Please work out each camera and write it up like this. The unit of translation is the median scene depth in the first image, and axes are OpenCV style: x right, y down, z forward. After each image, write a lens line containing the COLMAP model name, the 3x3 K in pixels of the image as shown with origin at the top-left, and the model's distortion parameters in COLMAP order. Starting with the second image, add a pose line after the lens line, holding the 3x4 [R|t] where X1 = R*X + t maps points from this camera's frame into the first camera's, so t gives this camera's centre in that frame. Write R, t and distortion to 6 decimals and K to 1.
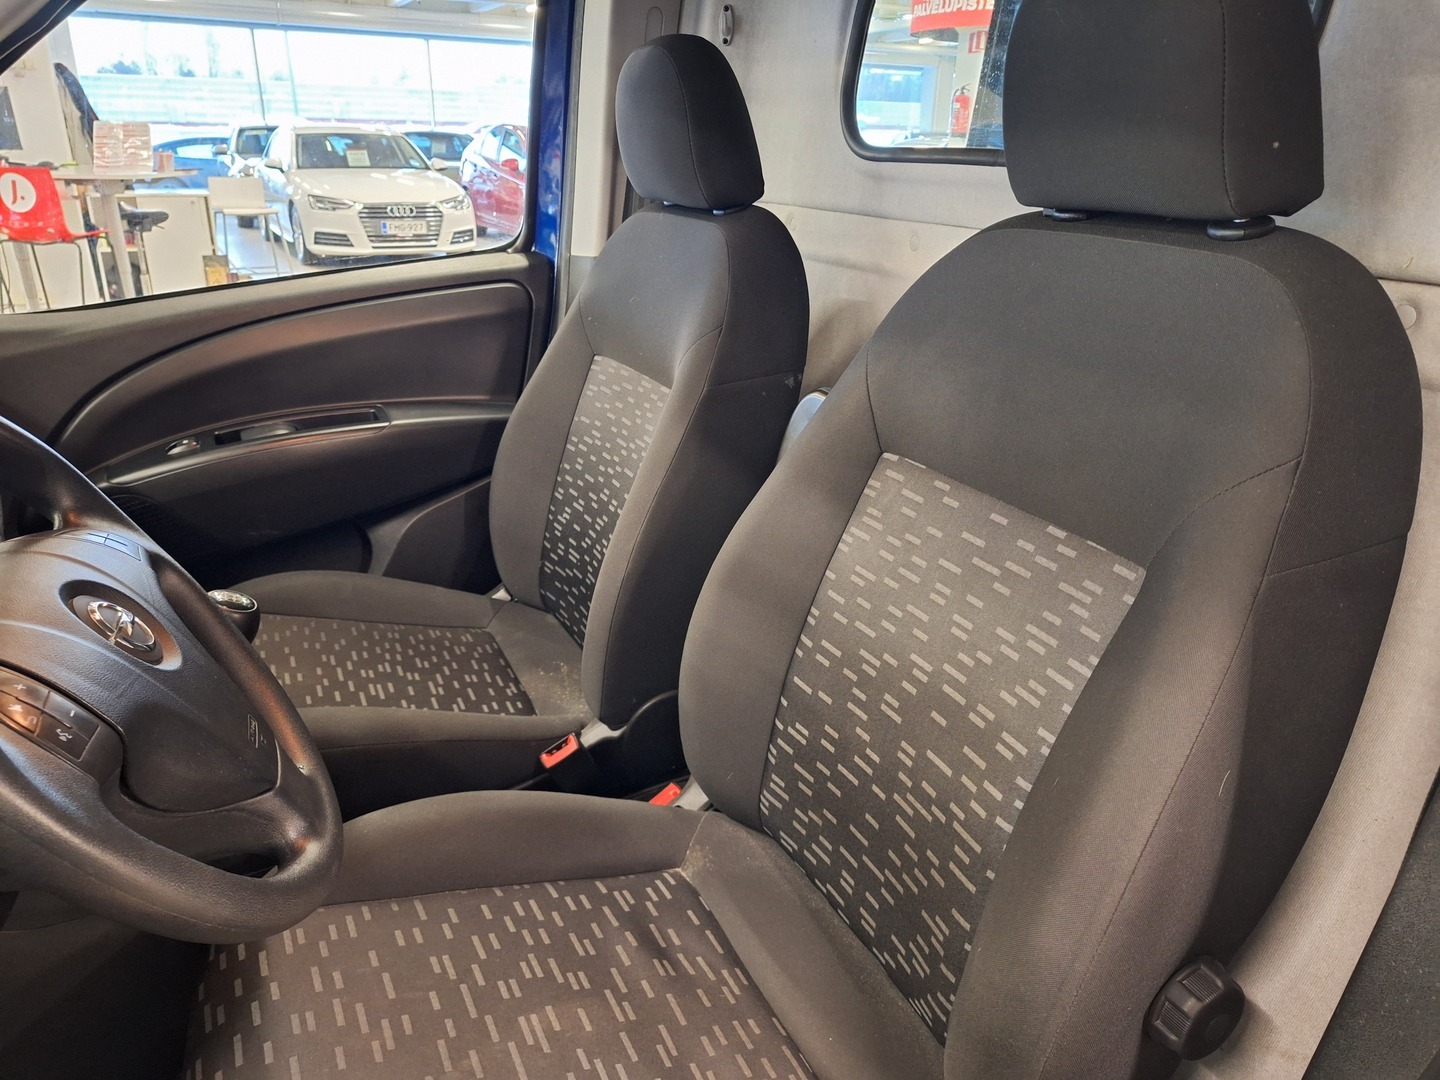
lens RADIAL K [[972.8, 0, 720.0], [0, 972.8, 540.0], [0, 0, 1]] dist [-0.003540, -0.002720]
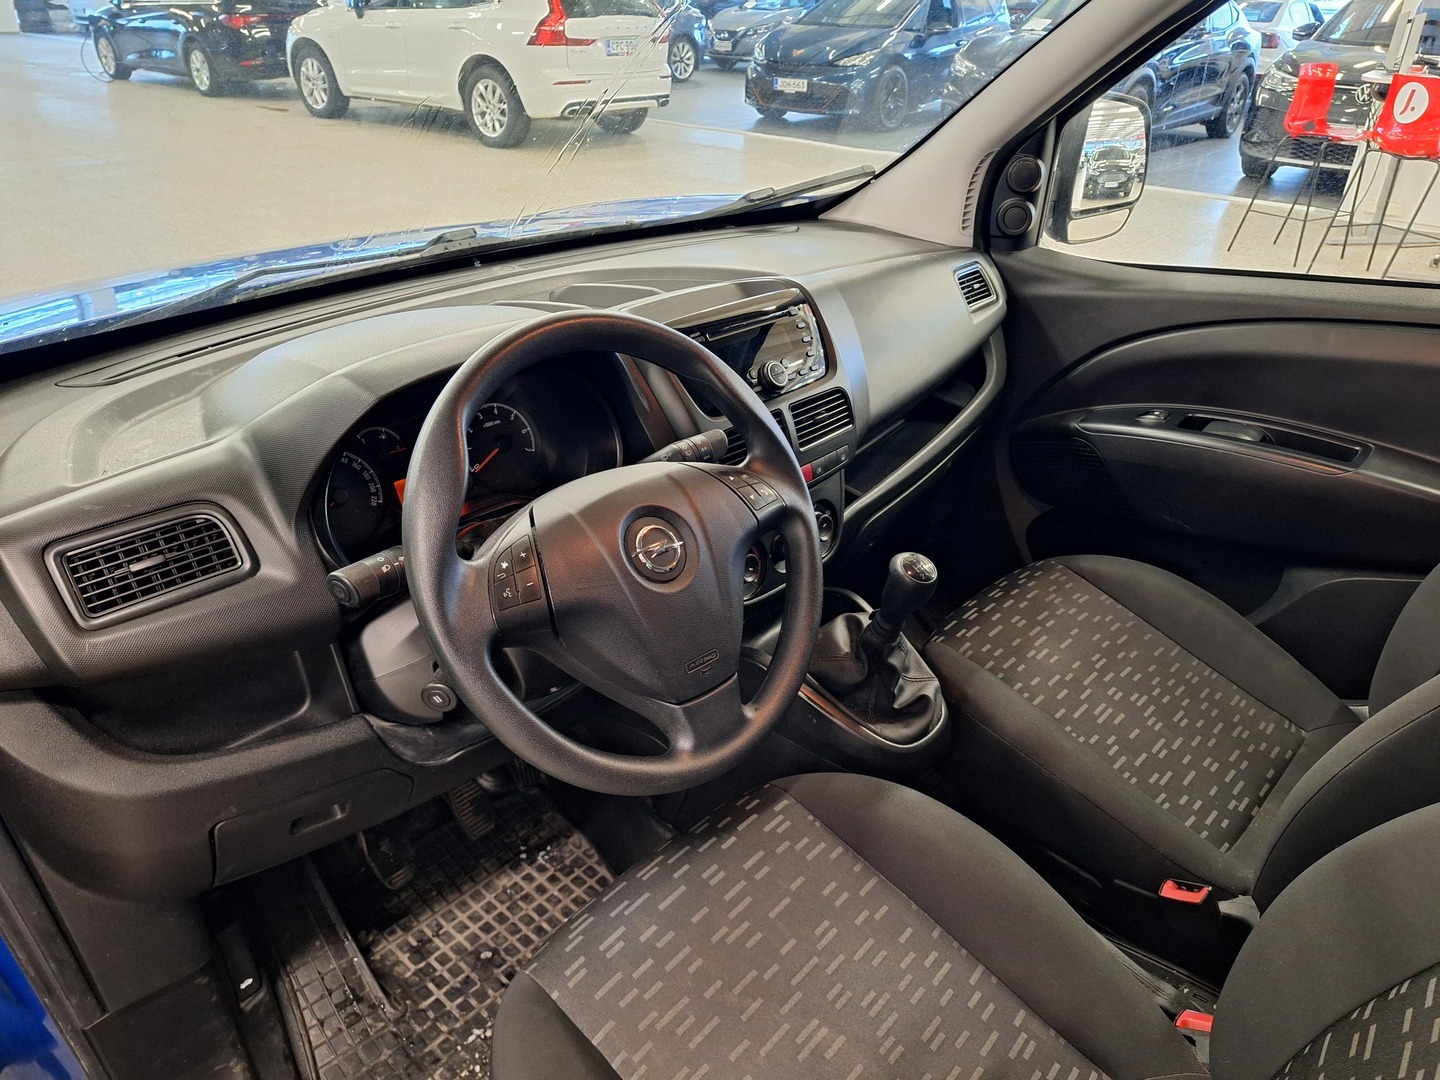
lens RADIAL K [[962.1, 0, 720.0], [0, 962.1, 540.0], [0, 0, 1]] dist [0.004168, 0.001380]
pose [[0.361339, 0.432745, -0.825934, 0.353787], [-0.358697, 0.882129, 0.305262, -0.235820], [0.860681, 0.185957, 0.473971, 0.240172]]
